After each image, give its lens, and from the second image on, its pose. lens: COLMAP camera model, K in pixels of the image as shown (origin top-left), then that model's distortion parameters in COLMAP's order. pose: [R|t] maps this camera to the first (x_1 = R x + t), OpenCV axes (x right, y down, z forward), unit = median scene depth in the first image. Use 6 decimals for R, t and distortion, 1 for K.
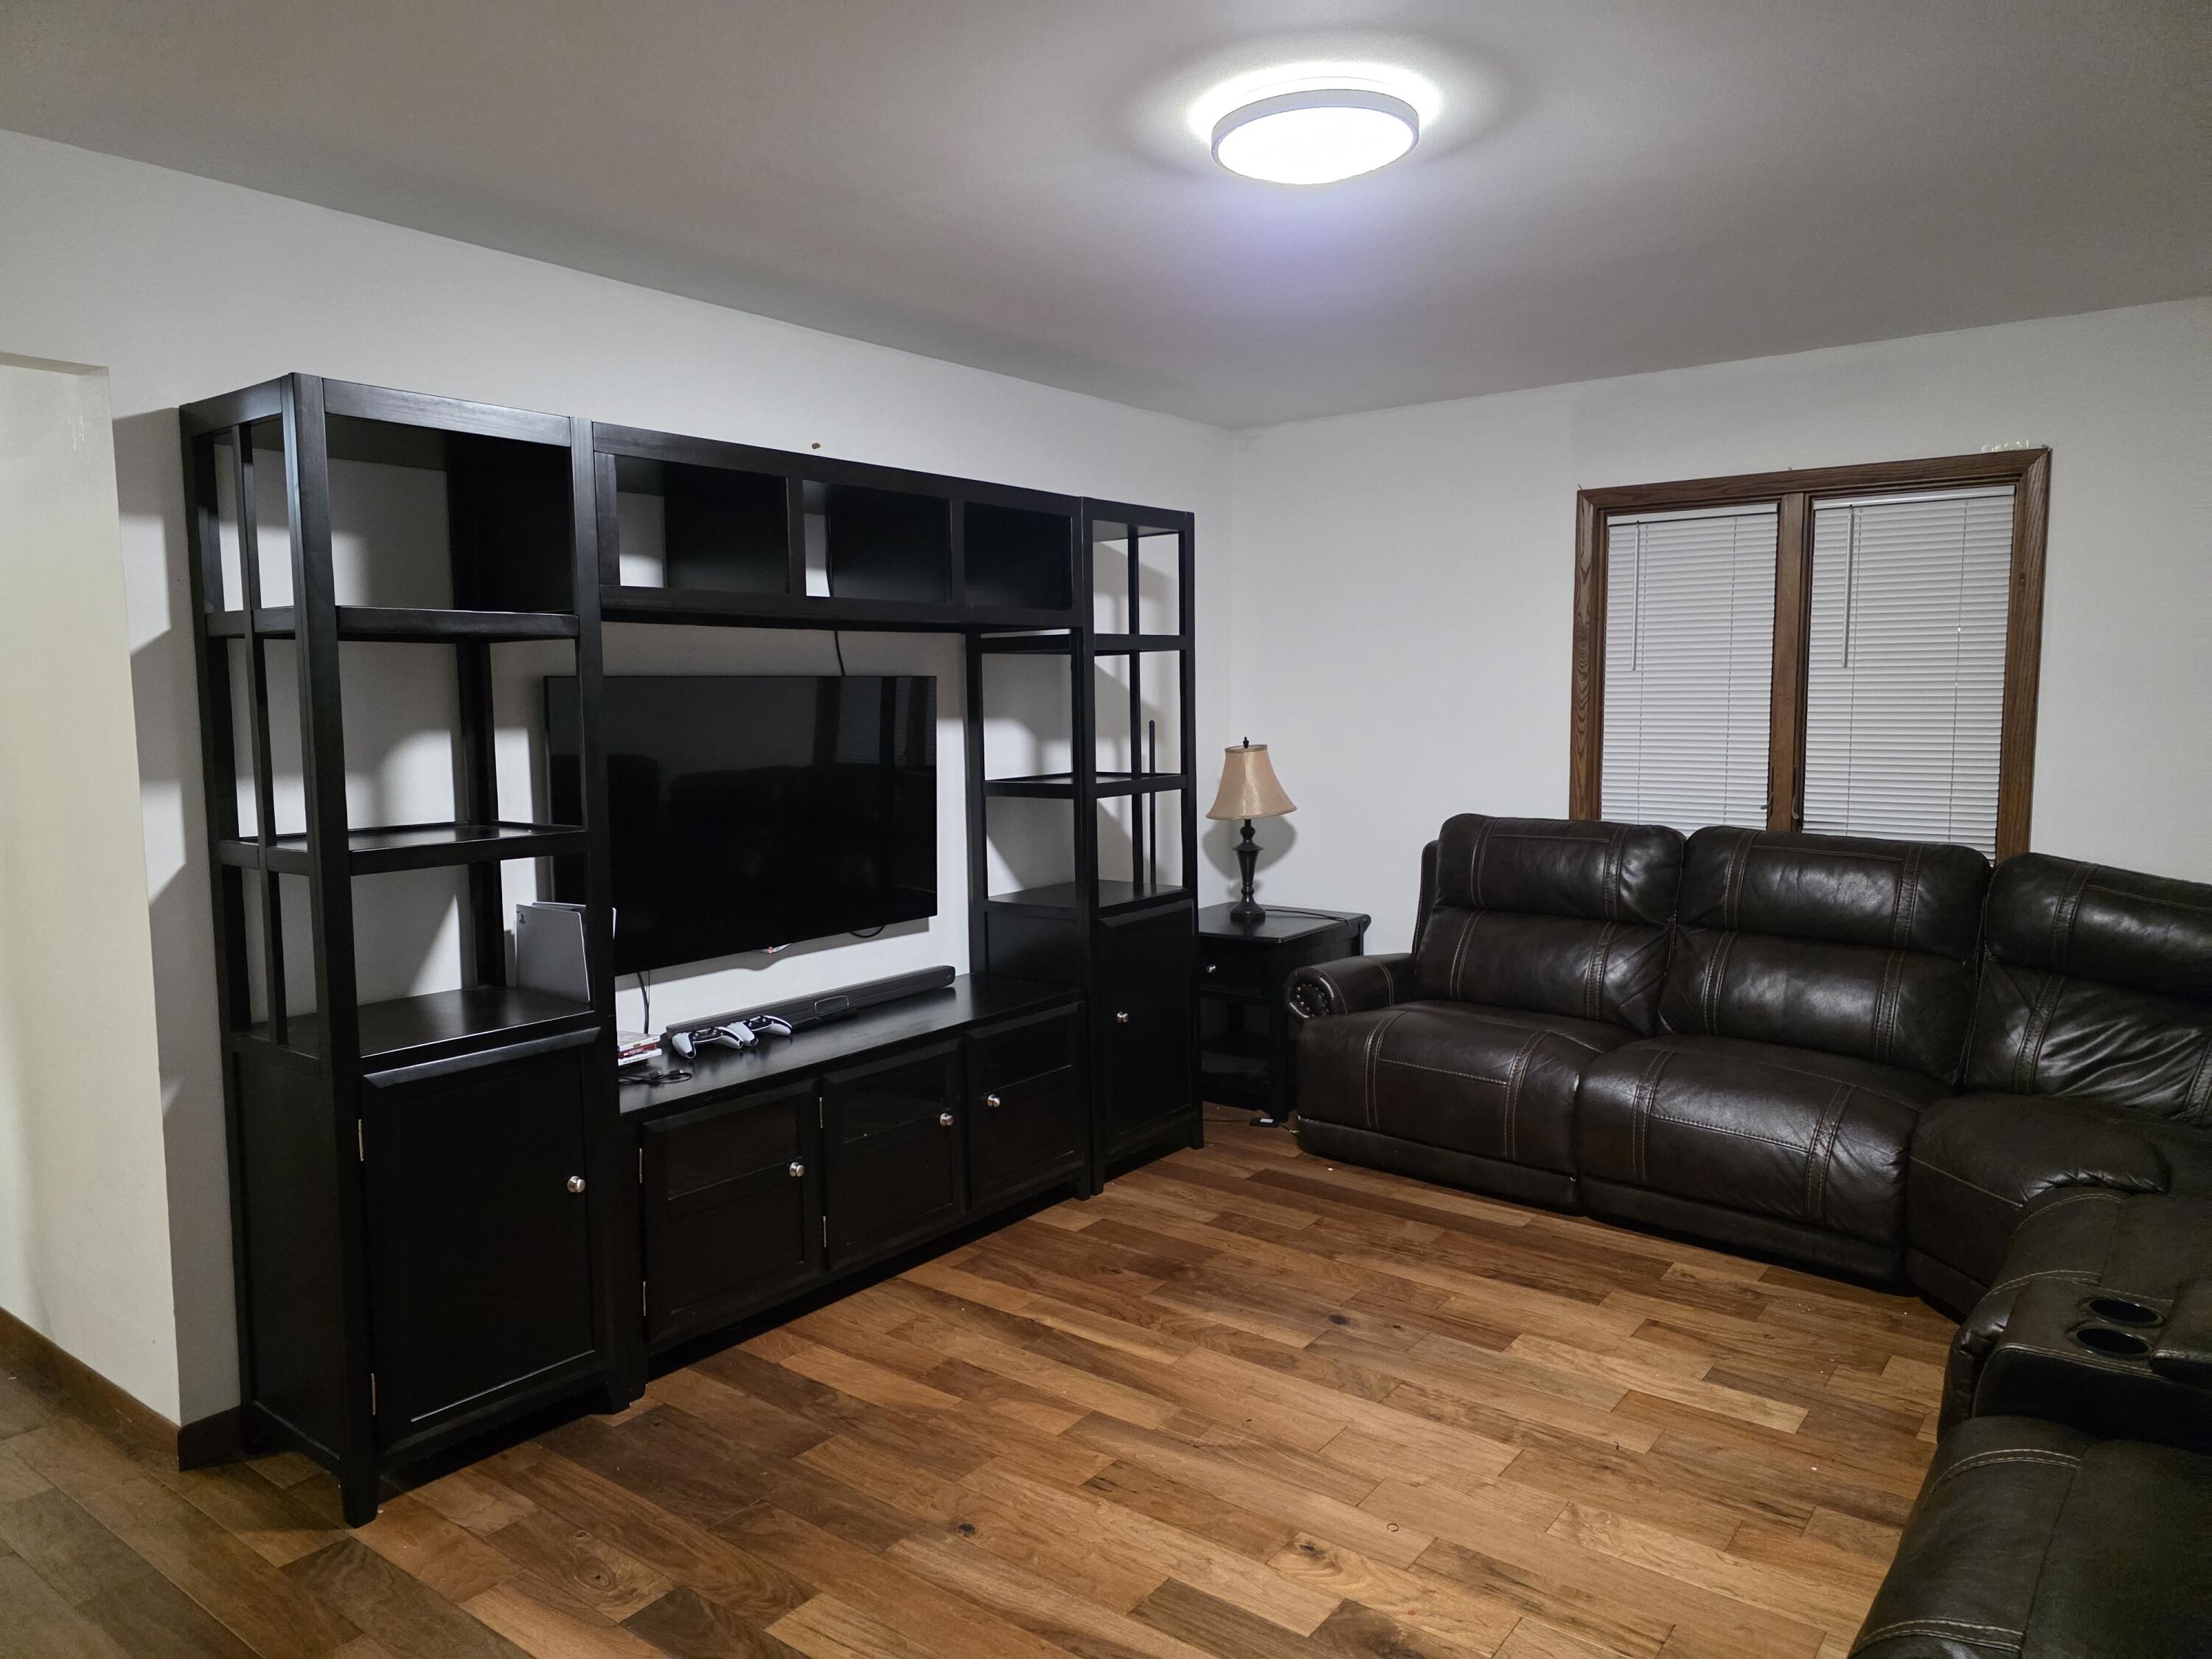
lens RADIAL K [[1486.2, 0, 1087.2], [0, 1486.2, 834.3], [0, 0, 1]] dist [0.009311, -0.019093]
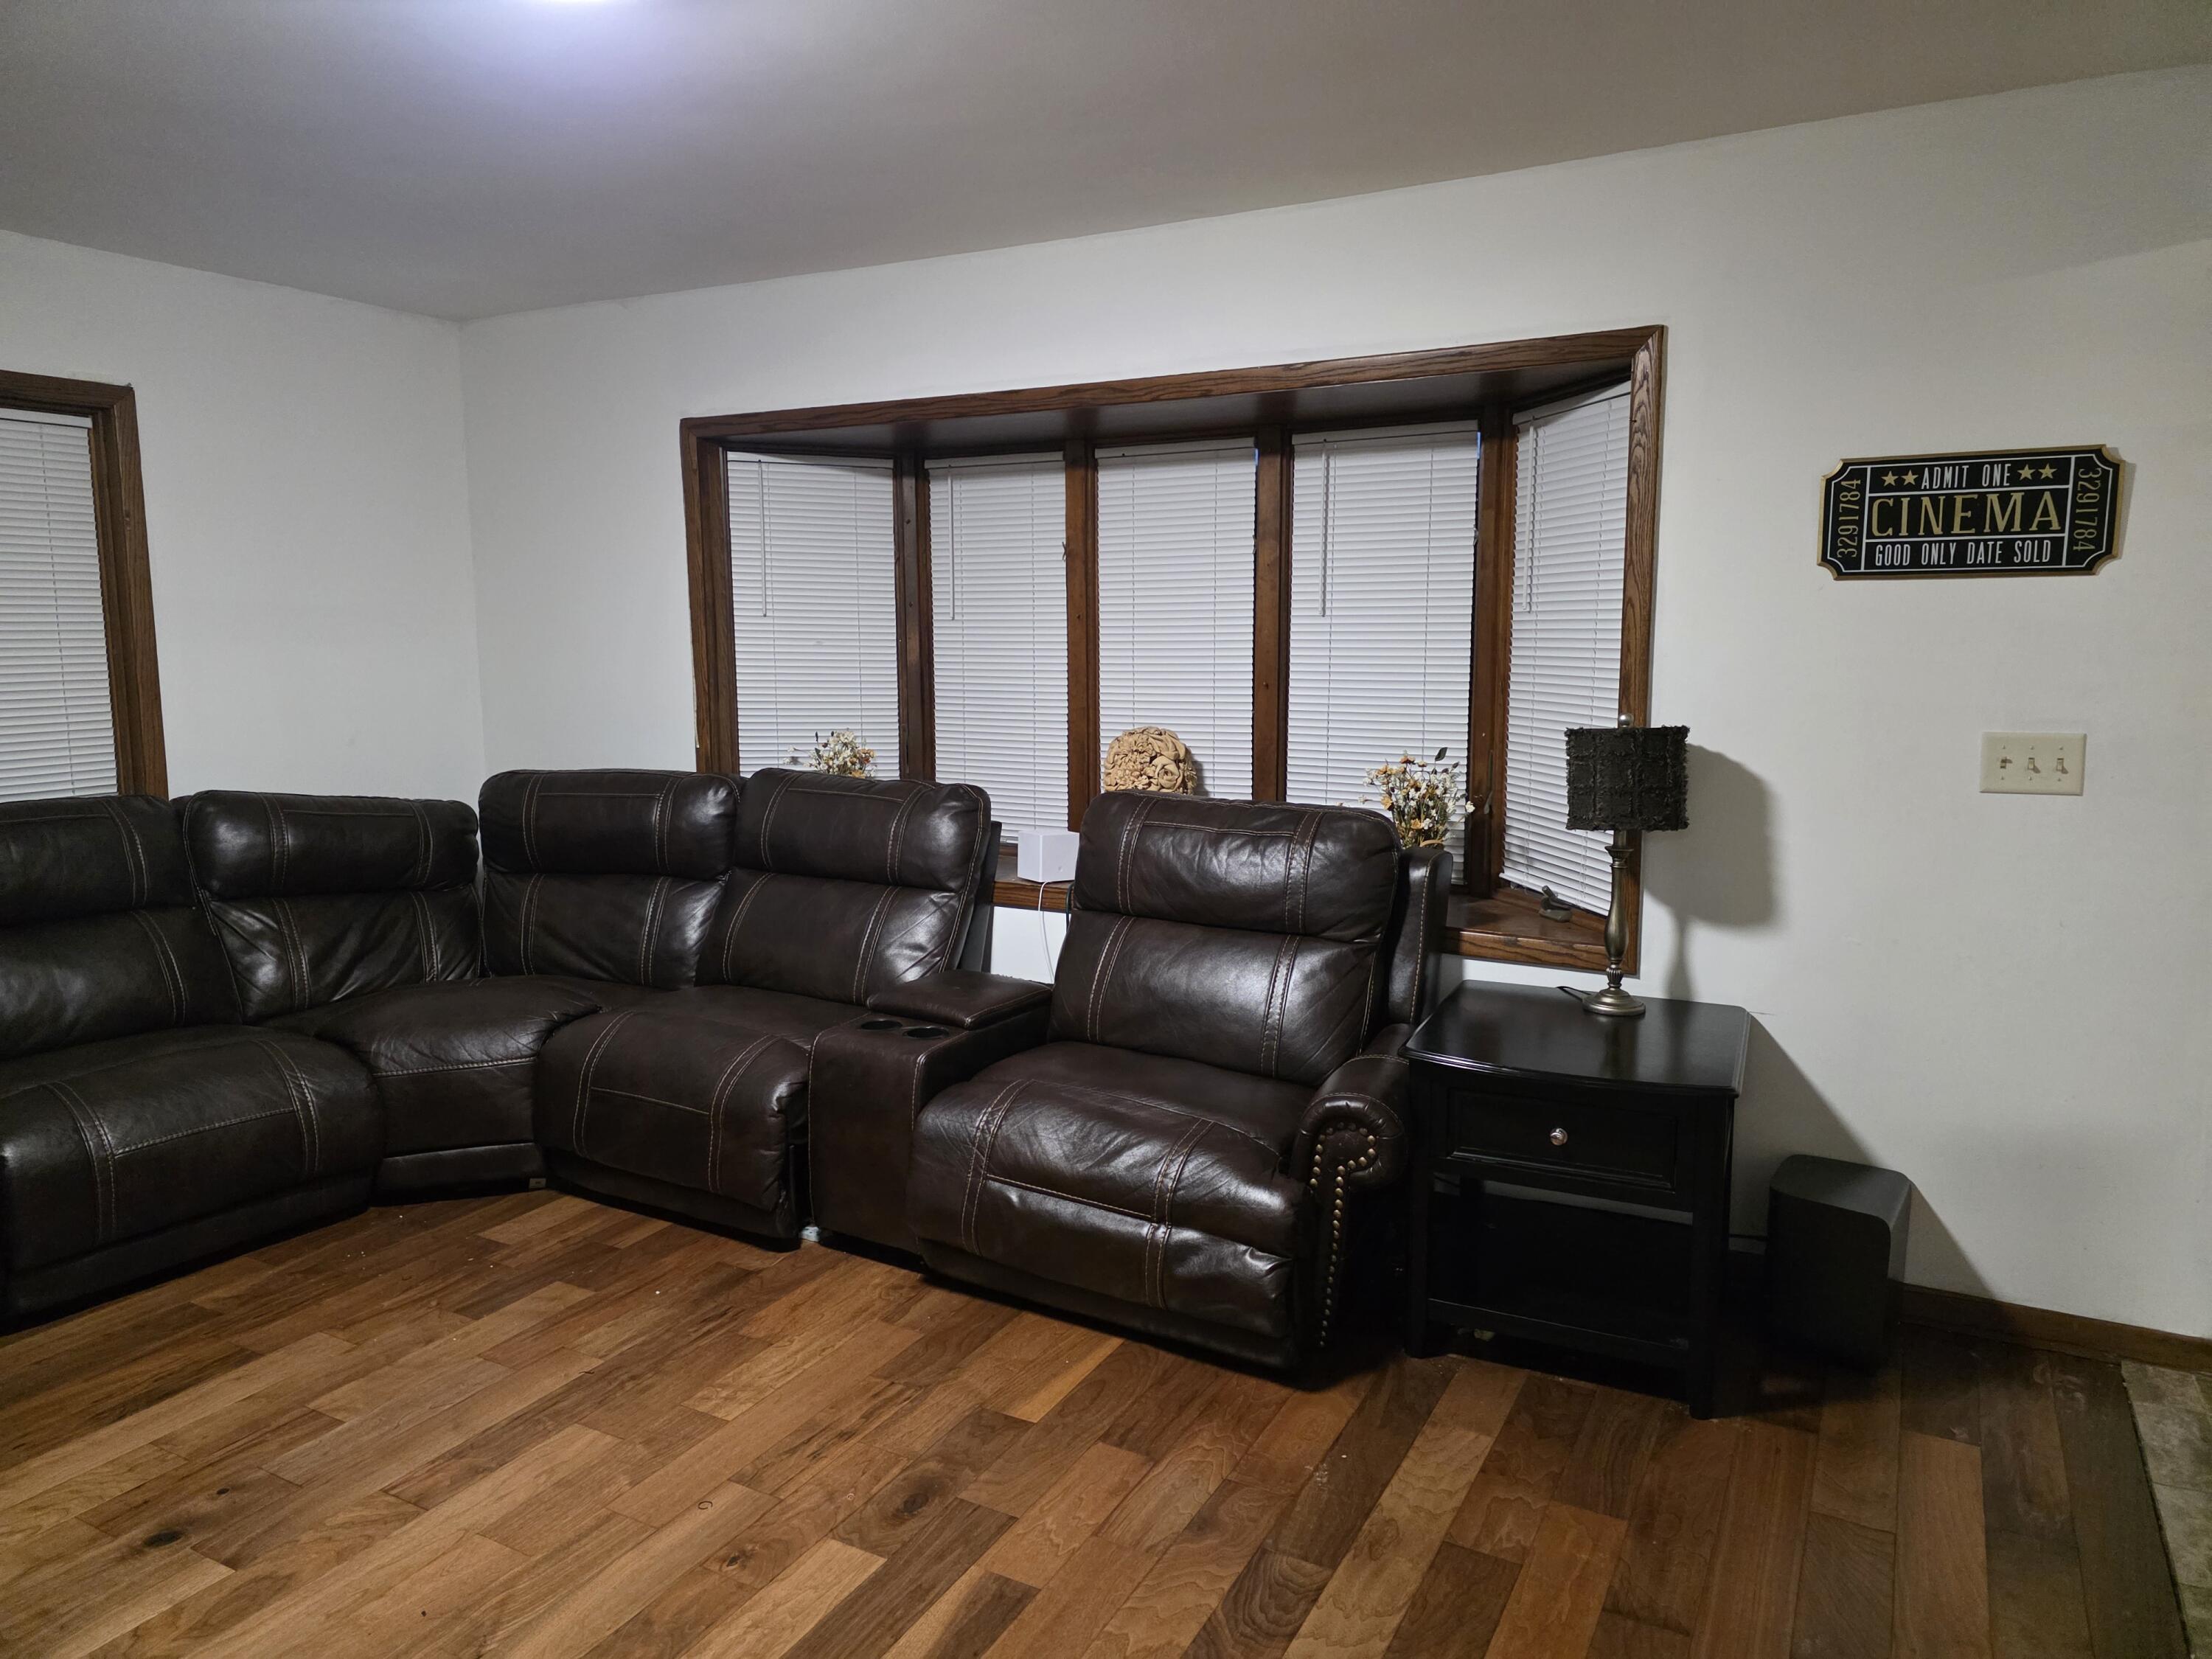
lens RADIAL K [[1486.2, 0, 1086.3], [0, 1486.2, 819.4], [0, 0, 1]] dist [0.009311, -0.019093]
pose [[-0.143082, -0.126185, 0.981634, -0.789788], [0.112369, 0.983354, 0.142785, -0.077833], [-0.983311, 0.130735, -0.126521, 0.933225]]
